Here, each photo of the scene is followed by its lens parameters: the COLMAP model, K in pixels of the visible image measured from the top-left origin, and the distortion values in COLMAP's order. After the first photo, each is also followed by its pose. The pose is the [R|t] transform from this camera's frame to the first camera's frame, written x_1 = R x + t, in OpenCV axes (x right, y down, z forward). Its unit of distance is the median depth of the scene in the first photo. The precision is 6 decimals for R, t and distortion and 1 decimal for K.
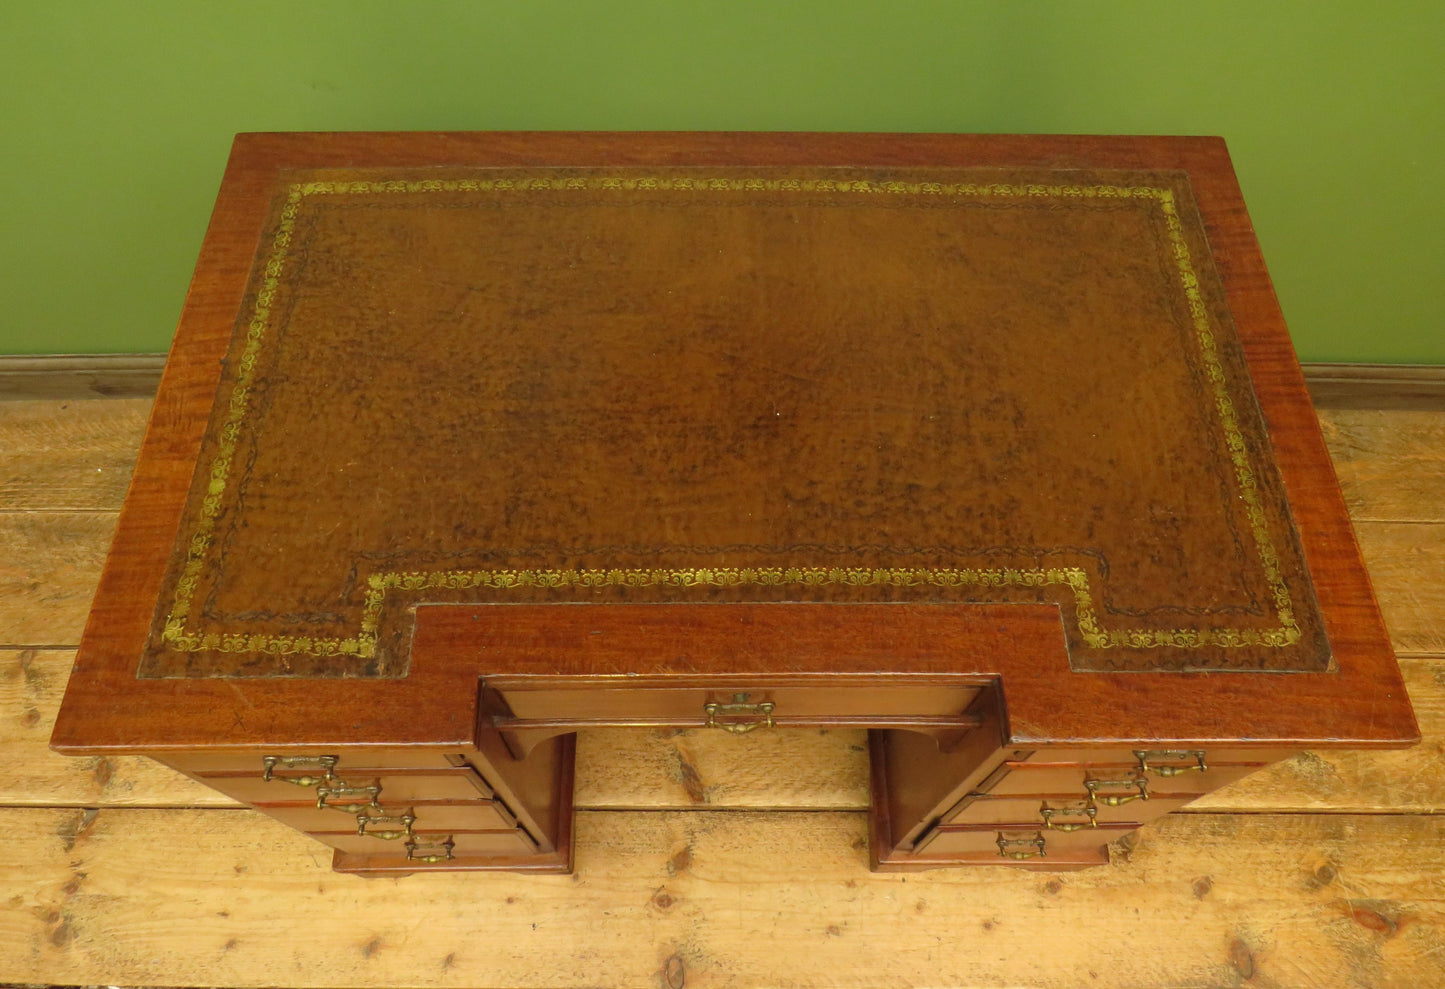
lens RADIAL K [[1032.0, 0, 722.7], [0, 1032.0, 448.4], [0, 0, 1]] dist [-0.027002, -0.001400]
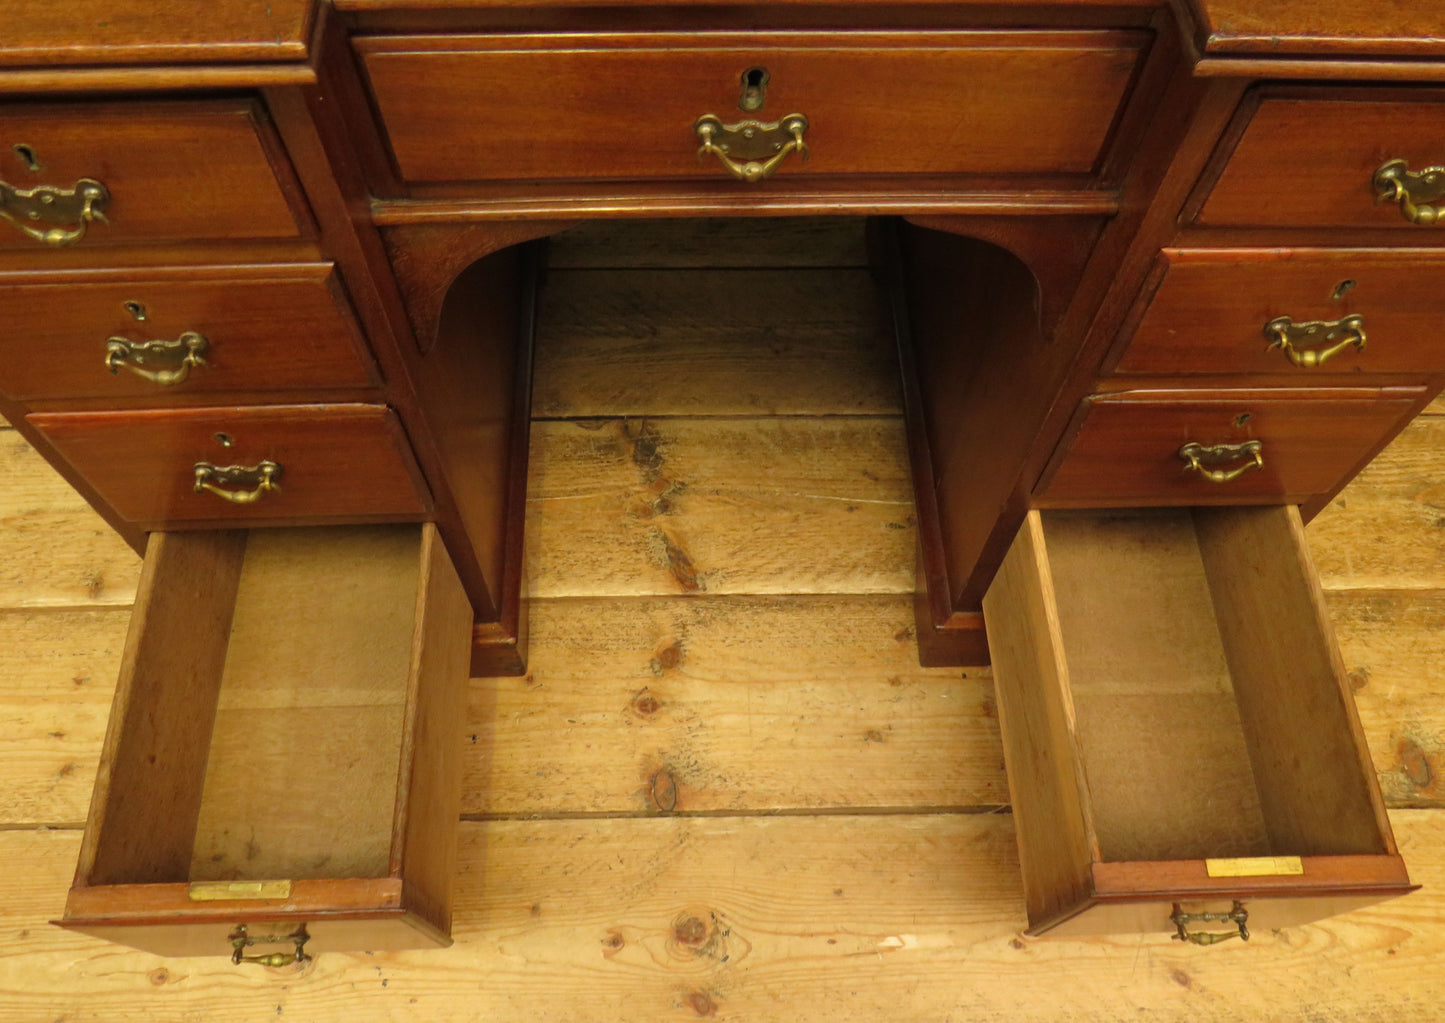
lens RADIAL K [[1098.5, 0, 721.3], [0, 1098.5, 545.3], [0, 0, 1]] dist [-0.004972, -0.018408]
pose [[0.999719, -0.021520, 0.009979, -0.008860], [0.021218, 0.999340, 0.029469, 0.303425], [-0.010607, -0.029249, 0.999516, 0.197999]]
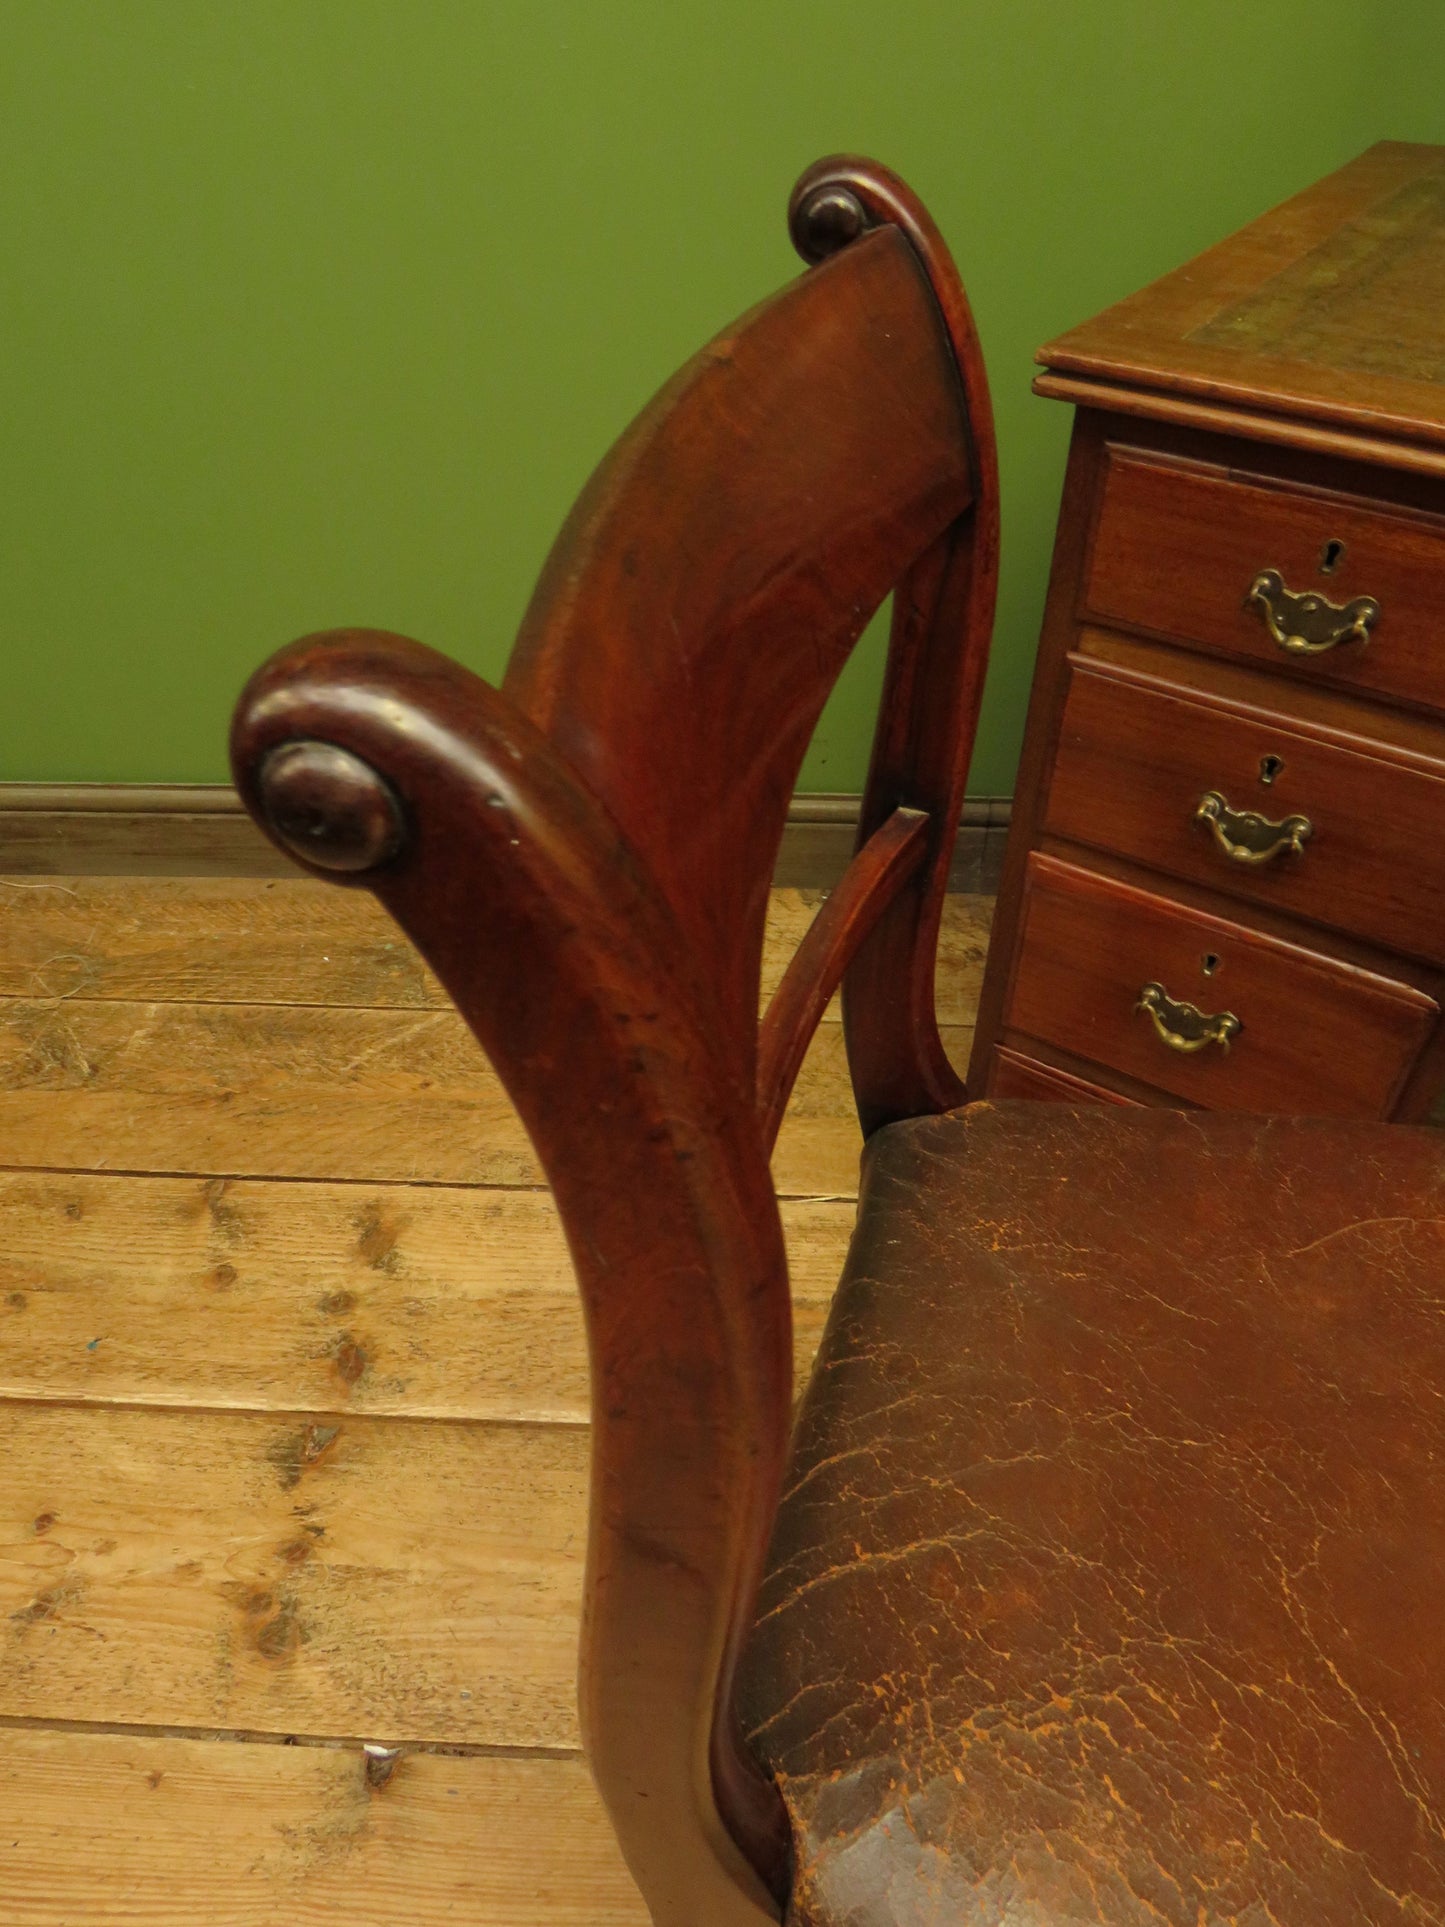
lens RADIAL K [[1362.7, 0, 722.2], [0, 1362.7, 963.5], [0, 0, 1]] dist [-0.033345, 0.008635]
pose [[0.998963, 0.019727, -0.041023, -0.400799], [-0.032613, 0.938888, -0.342674, 0.380241], [0.031756, 0.343656, 0.938558, 0.252509]]
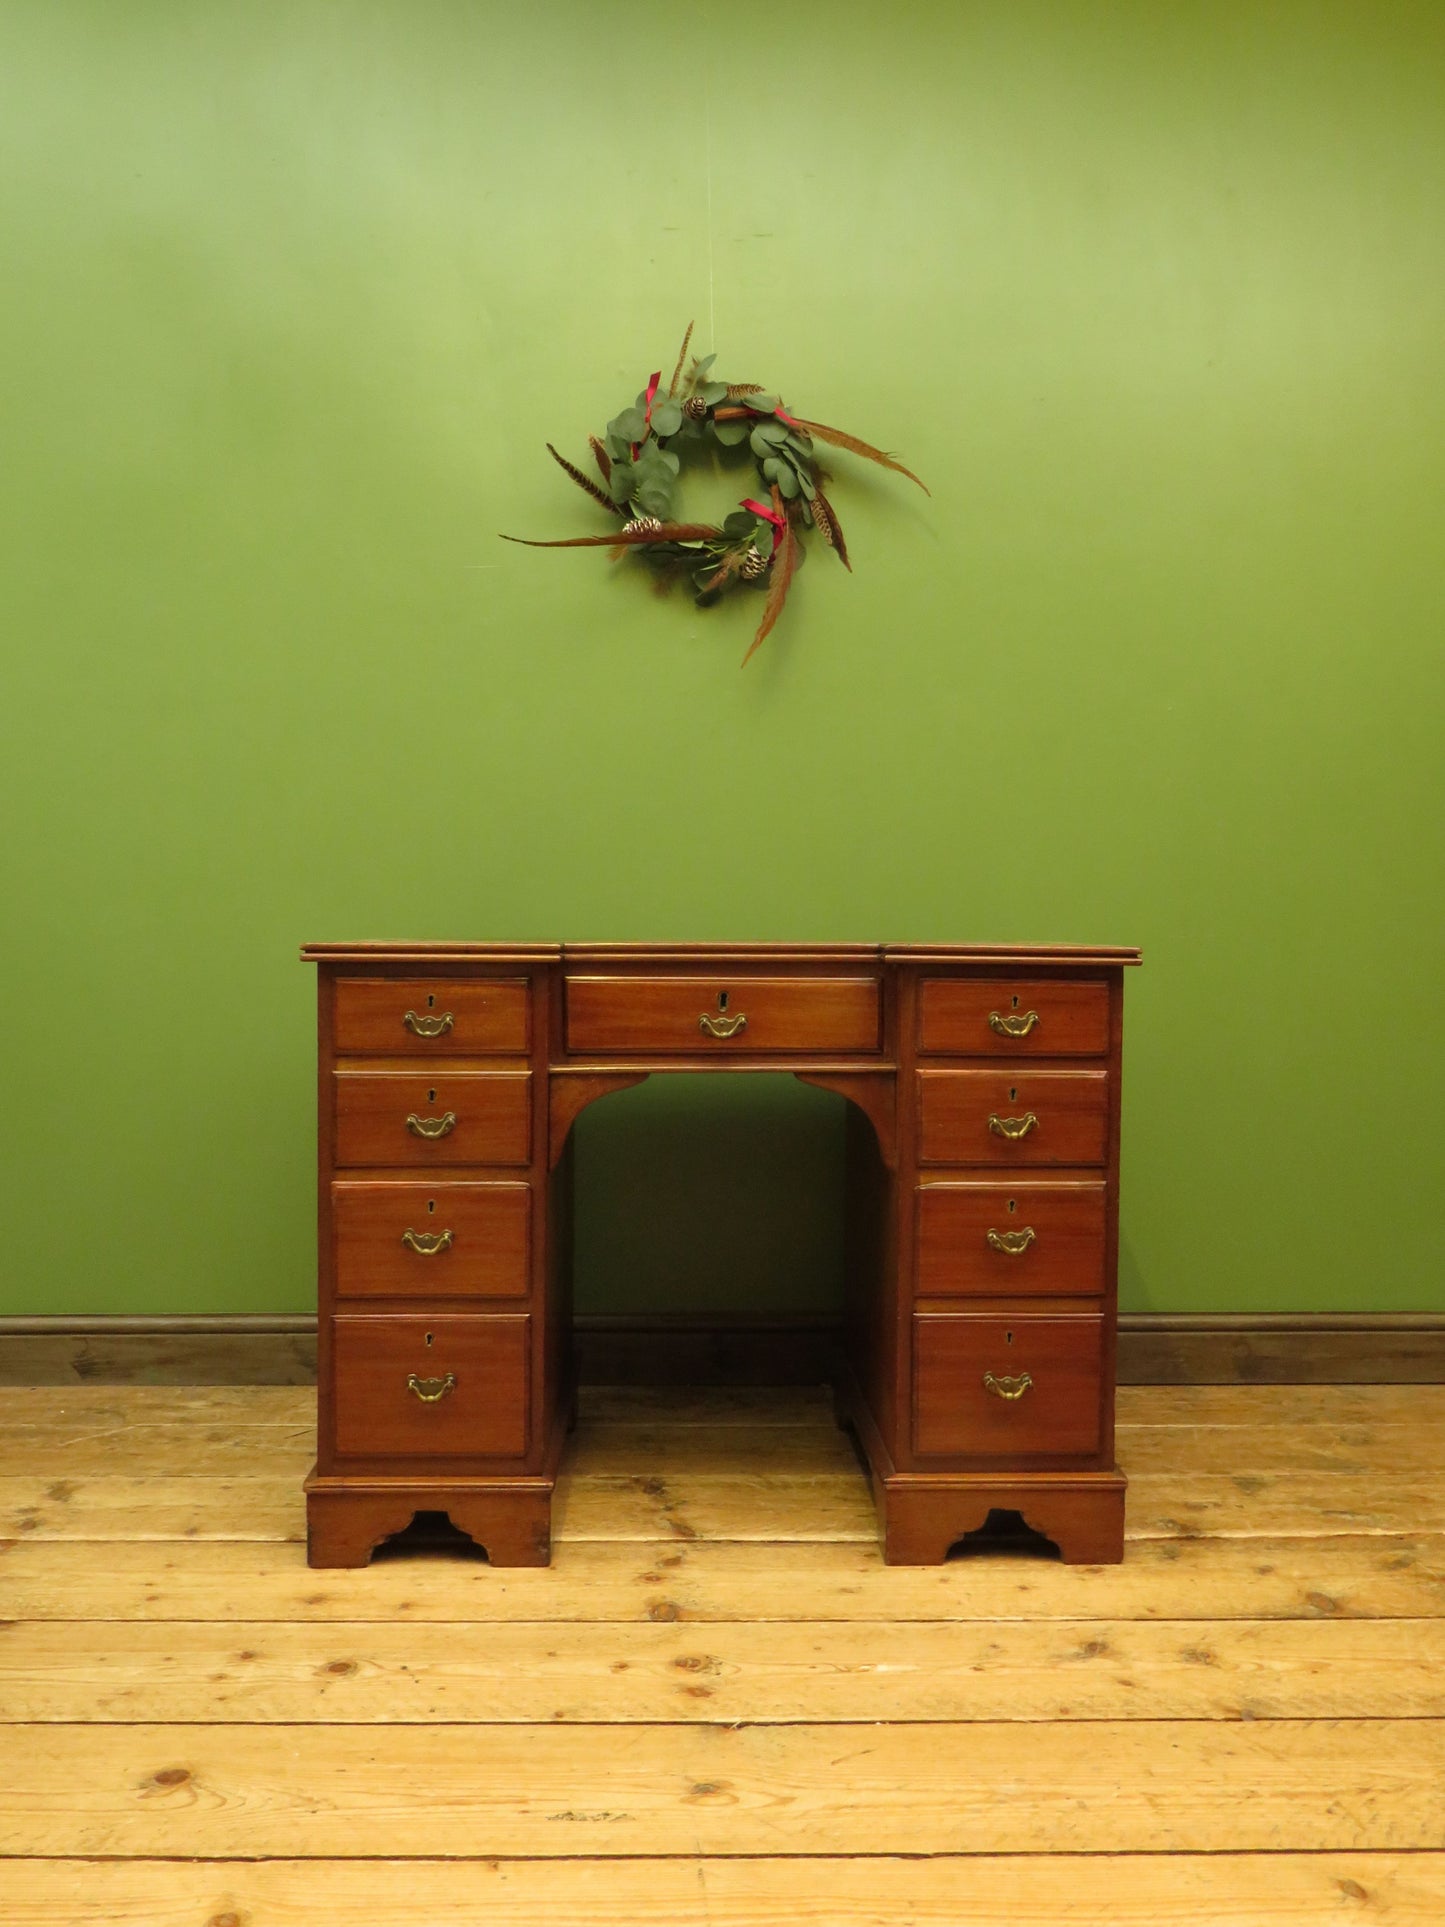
lens RADIAL K [[1578.6, 0, 725.0], [0, 1578.6, 967.8], [0, 0, 1]] dist [-0.012036, -0.004208]
pose [[0.999600, -0.012521, 0.025352, -0.023153], [0.028192, 0.509920, -0.859760, 1.349932], [-0.002163, 0.860131, 0.510069, -0.141430]]
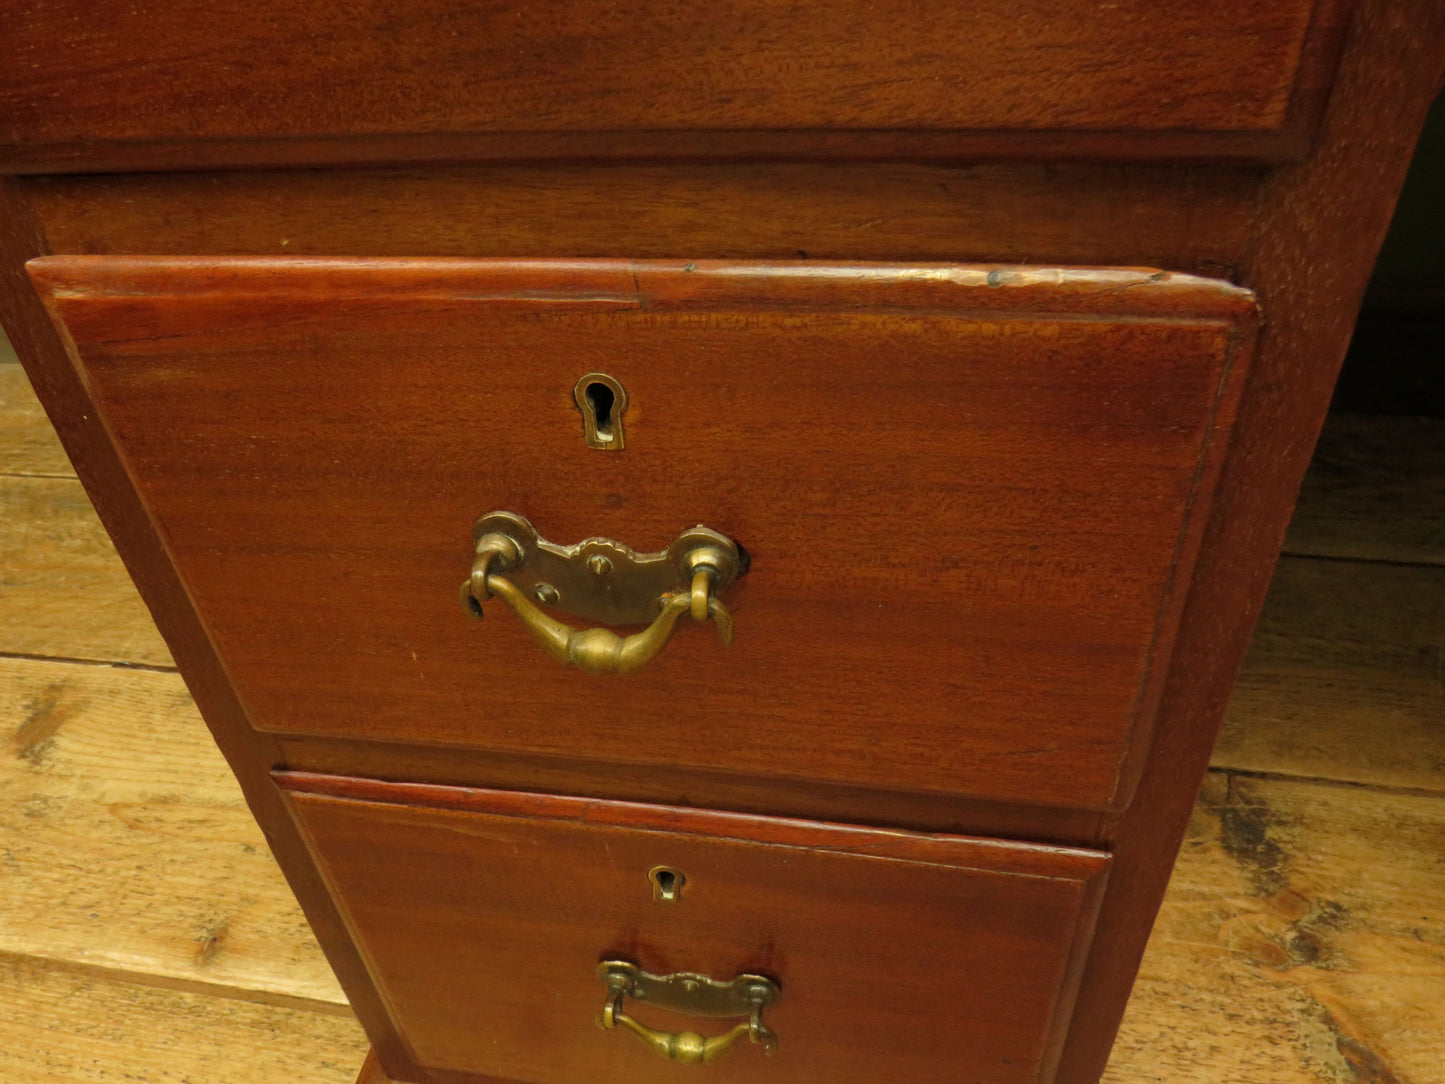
lens RADIAL K [[1101.0, 0, 716.4], [0, 1101.0, 556.3], [0, 0, 1]] dist [-0.019865, -0.000862]
pose [[0.979196, 0.056047, -0.195022, -0.199288], [-0.124588, 0.924669, -0.359813, 0.338155], [0.160164, 0.376625, 0.912415, 0.606714]]
